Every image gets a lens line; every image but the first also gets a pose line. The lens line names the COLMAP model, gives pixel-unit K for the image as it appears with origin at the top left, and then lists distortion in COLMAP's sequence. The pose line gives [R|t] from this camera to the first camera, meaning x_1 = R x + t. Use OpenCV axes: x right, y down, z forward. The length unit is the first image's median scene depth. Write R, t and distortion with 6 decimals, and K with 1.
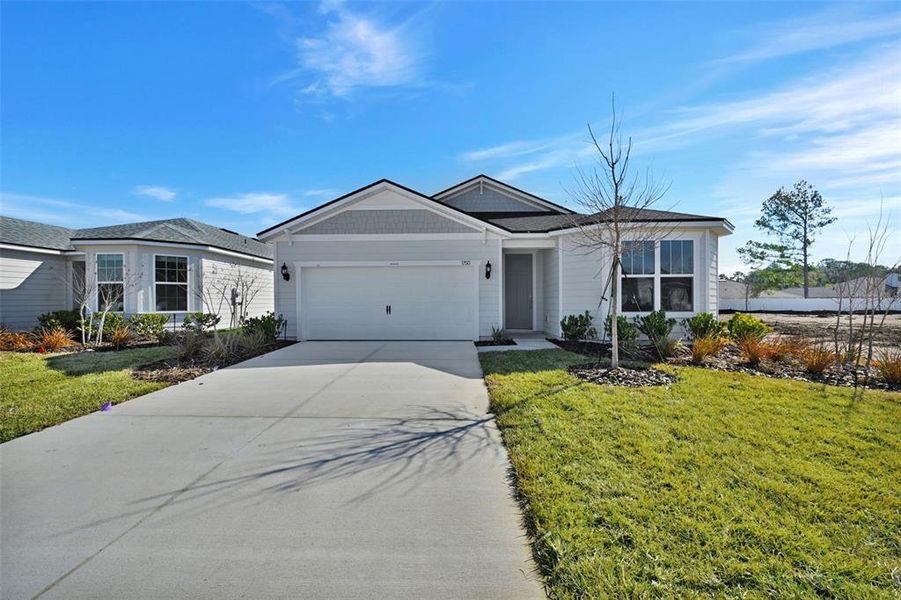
lens RADIAL K [[362.8, 0, 450.5], [0, 362.8, 300.0], [0, 0, 1]] dist [-0.000377, -0.000011]
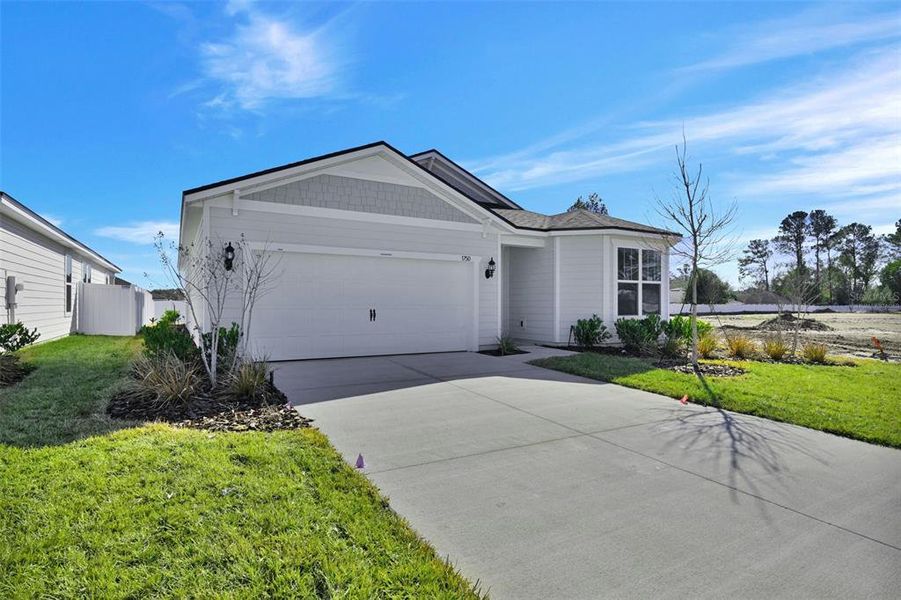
lens RADIAL K [[485.1, 0, 450.5], [0, 485.1, 300.0], [0, 0, 1]] dist [0.000106, -0.000023]
pose [[0.837999, 0.010055, 0.545579, -0.611761], [-0.008636, 0.999949, -0.005164, 0.000116], [-0.545604, -0.000384, 0.838043, 0.078170]]
